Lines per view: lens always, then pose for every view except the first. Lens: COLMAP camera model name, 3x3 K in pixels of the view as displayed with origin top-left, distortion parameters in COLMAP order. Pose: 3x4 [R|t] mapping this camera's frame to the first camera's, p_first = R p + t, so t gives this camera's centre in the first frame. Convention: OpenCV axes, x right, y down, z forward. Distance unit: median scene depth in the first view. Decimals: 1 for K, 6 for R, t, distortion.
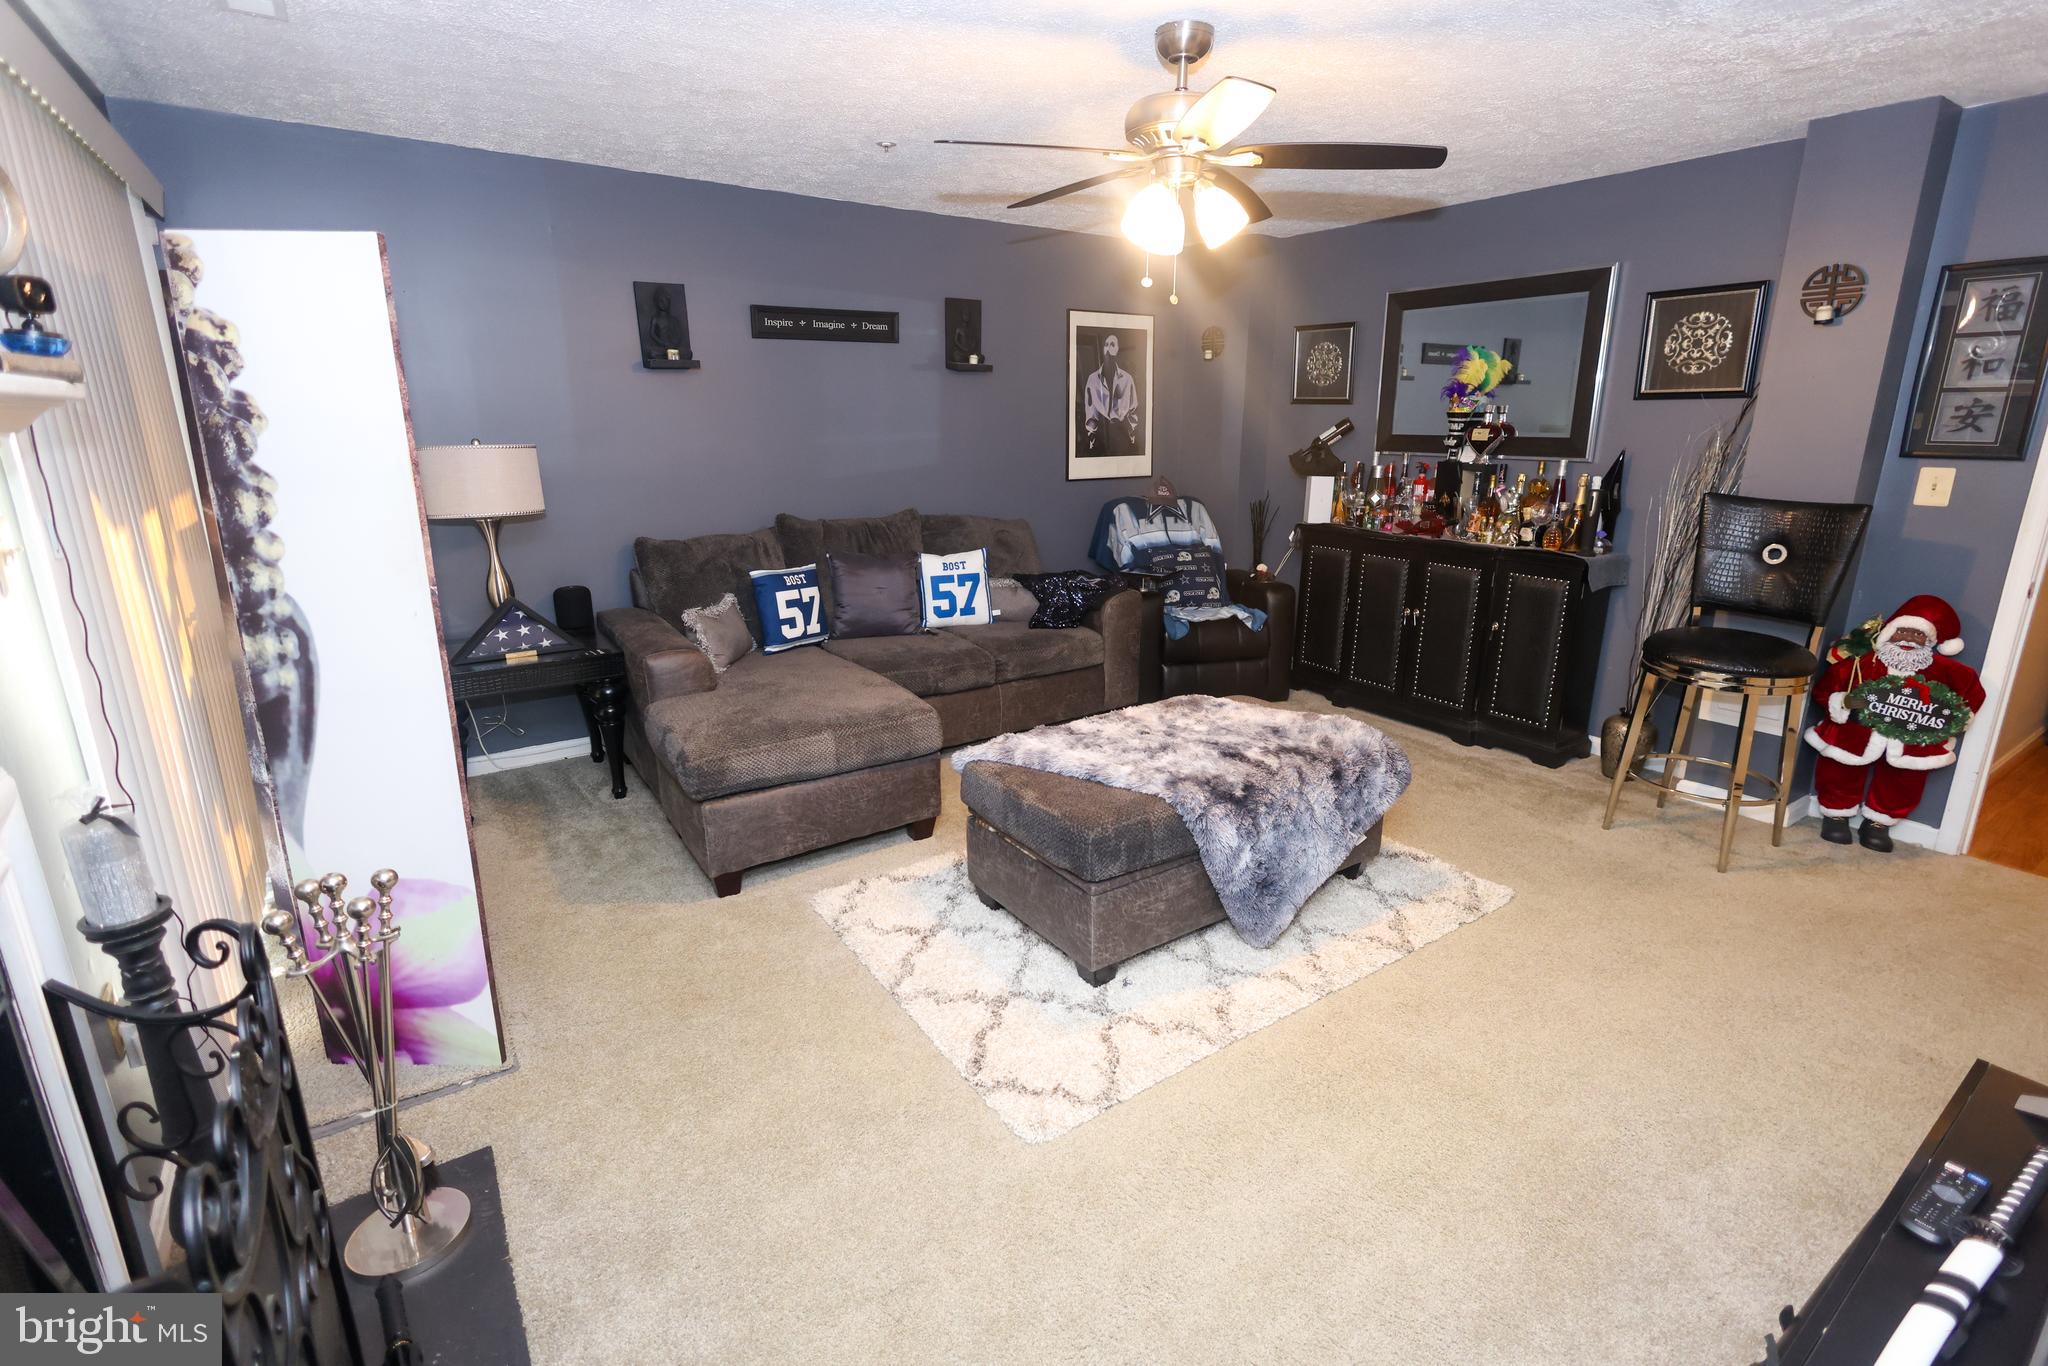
lens RADIAL K [[953.8, 0, 1033.0], [0, 953.8, 676.7], [0, 0, 1]] dist [0.003677, 0.000409]
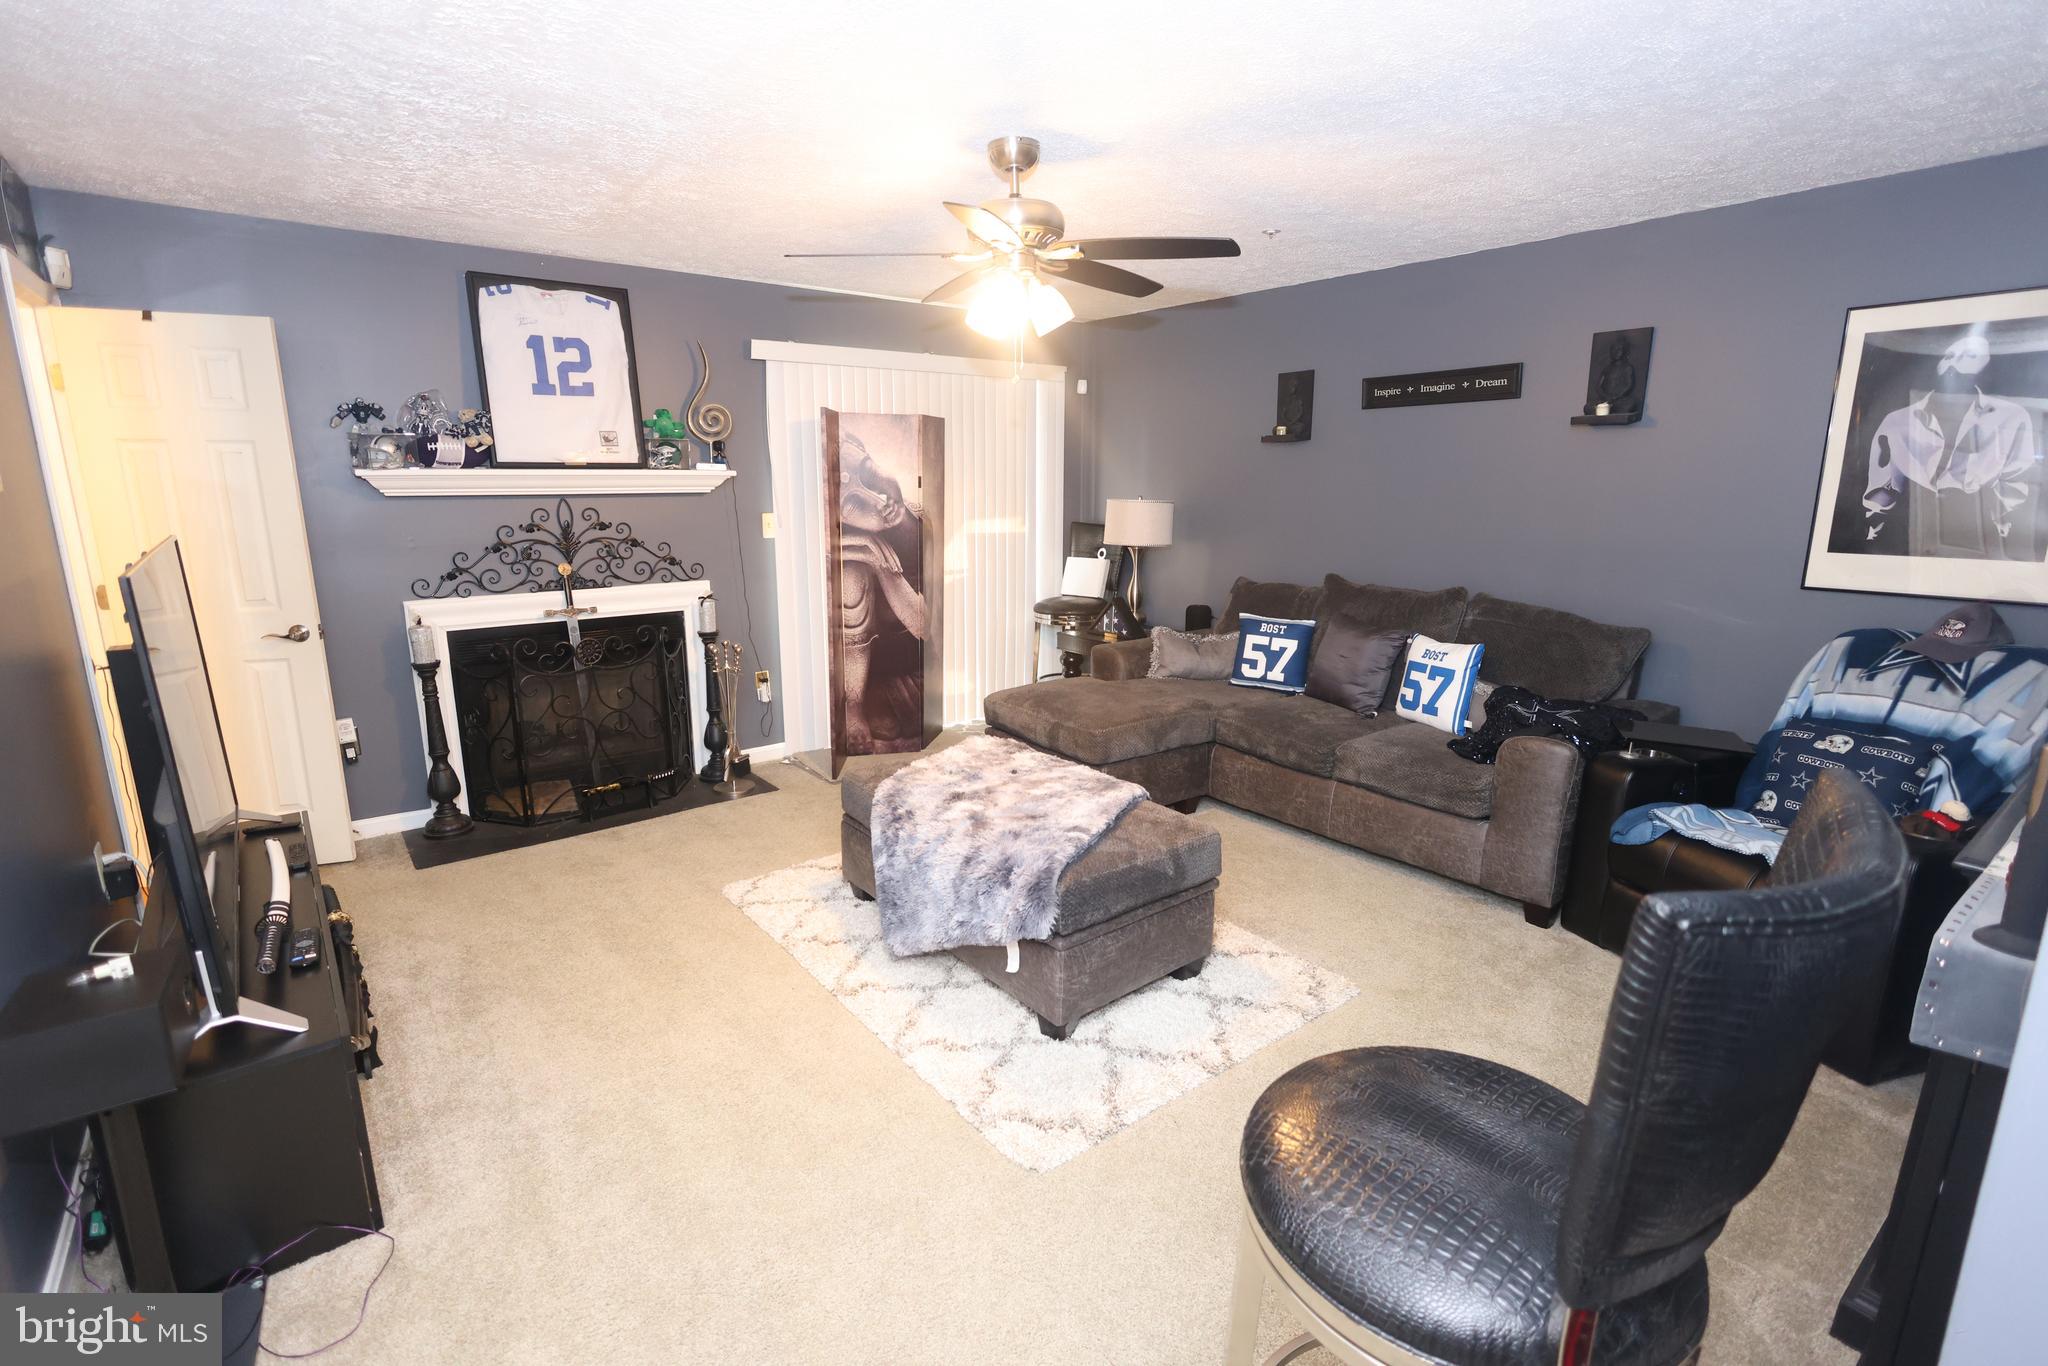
lens RADIAL K [[953.8, 0, 1027.6], [0, 953.8, 689.1], [0, 0, 1]] dist [0.003677, 0.000409]
pose [[0.057871, 0.215867, -0.974706, 0.758227], [-0.266505, 0.944251, 0.193299, -0.159928], [0.962095, 0.248577, 0.112175, 0.575335]]
